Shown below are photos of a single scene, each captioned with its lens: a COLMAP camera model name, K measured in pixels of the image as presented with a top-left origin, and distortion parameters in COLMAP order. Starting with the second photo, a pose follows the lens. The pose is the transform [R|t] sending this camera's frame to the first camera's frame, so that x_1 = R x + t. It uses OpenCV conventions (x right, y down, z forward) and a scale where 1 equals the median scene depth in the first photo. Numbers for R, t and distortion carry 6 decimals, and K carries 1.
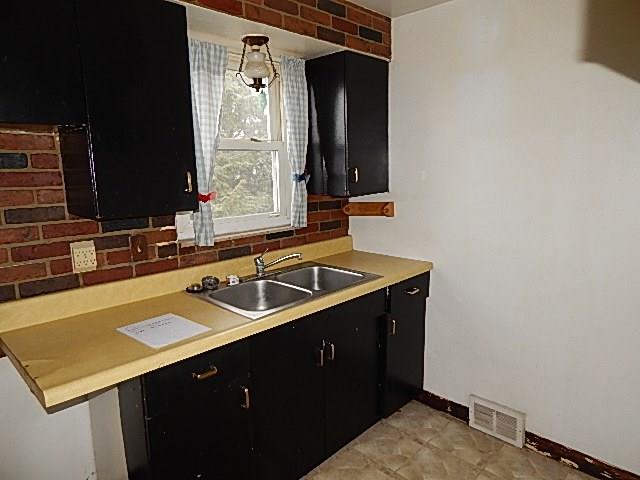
lens RADIAL K [[427.3, 0, 321.9], [0, 427.3, 239.5], [0, 0, 1]] dist [0.011798, -0.003602]
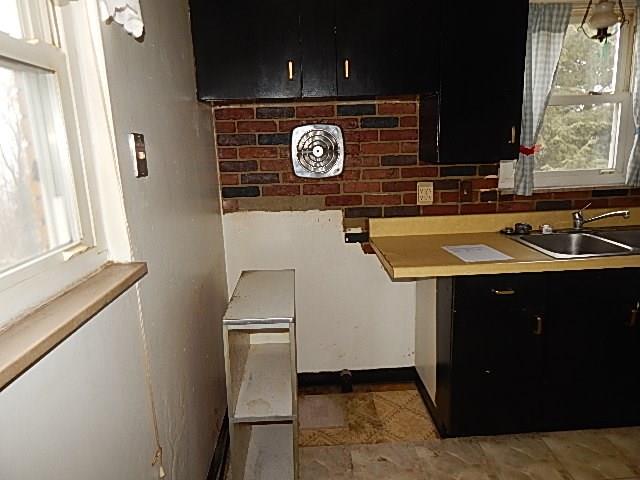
lens RADIAL K [[427.3, 0, 321.9], [0, 427.3, 239.5], [0, 0, 1]] dist [0.011798, -0.003602]
pose [[0.736636, 0.143121, -0.660972, 0.099575], [-0.087748, 0.989316, 0.116425, 0.047980], [0.670572, -0.027764, 0.741324, -0.189172]]
